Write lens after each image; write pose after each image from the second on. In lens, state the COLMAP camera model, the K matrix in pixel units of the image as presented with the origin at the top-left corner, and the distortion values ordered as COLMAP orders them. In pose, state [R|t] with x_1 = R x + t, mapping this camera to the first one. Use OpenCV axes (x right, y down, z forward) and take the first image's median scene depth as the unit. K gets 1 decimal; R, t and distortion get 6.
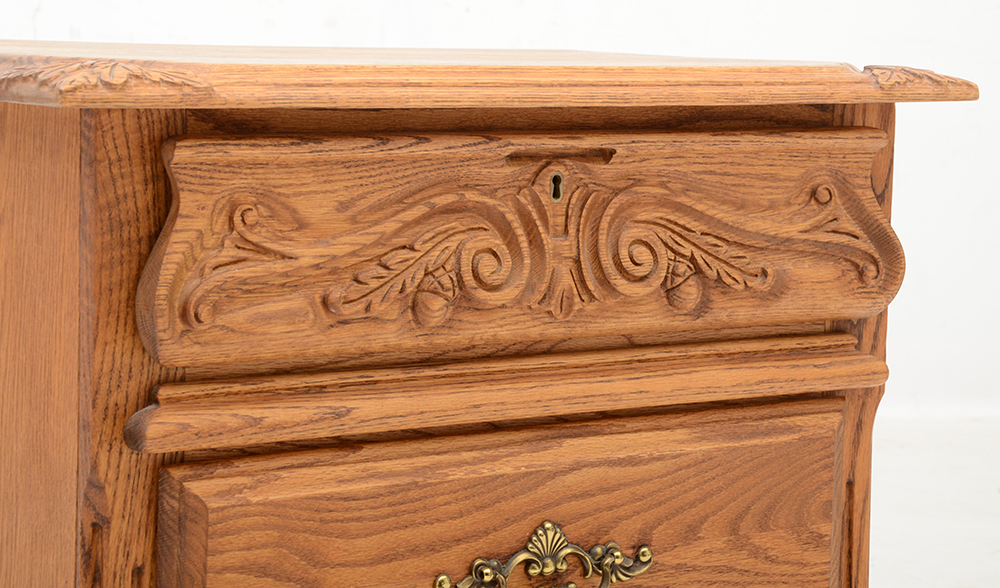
lens RADIAL K [[2405.3, 0, 507.5], [0, 2405.3, 283.2], [0, 0, 1]] dist [0.546229, 0.000000]
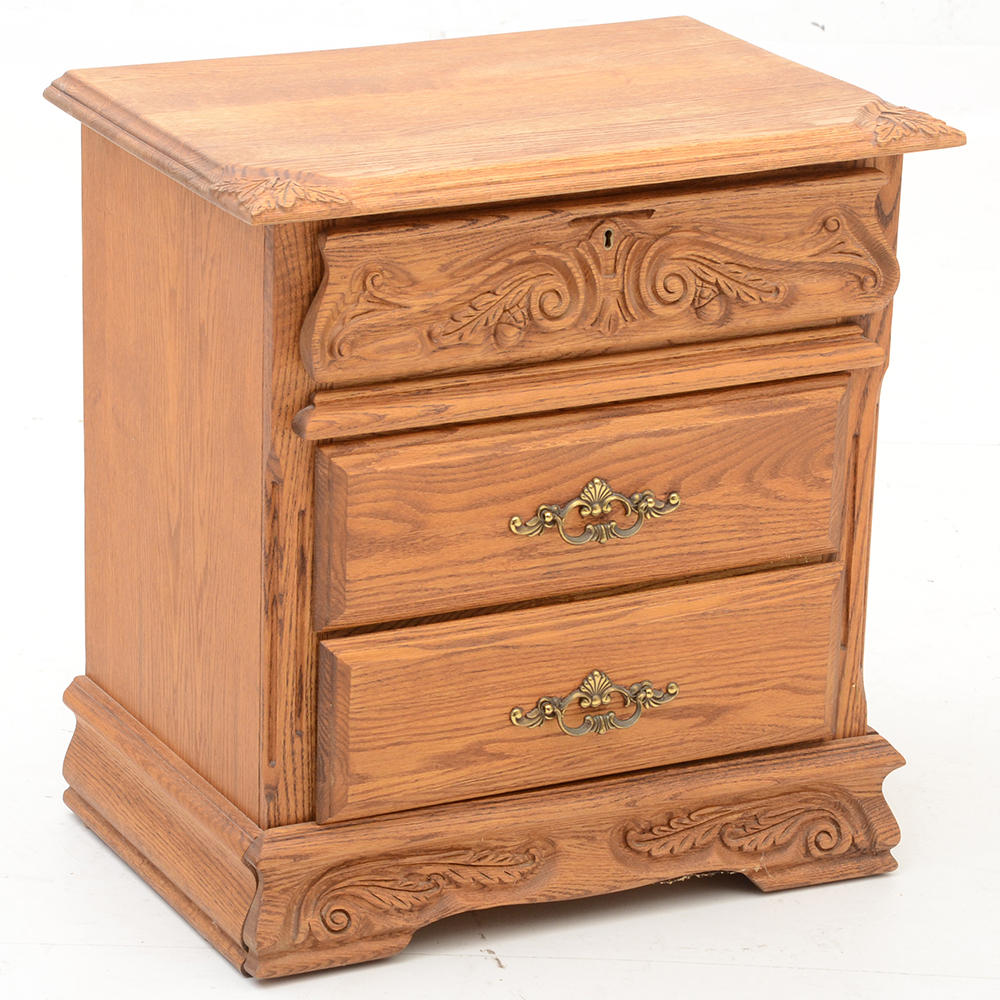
lens RADIAL K [[4746.5, 0, 502.0], [0, 4746.5, 508.7], [0, 0, 1]] dist [0.955410, 0.000000]
pose [[0.990923, 0.048892, -0.125228, 0.310798], [-0.019624, 0.974150, 0.225049, -0.504637], [0.132994, -0.220549, 0.966266, -1.663676]]
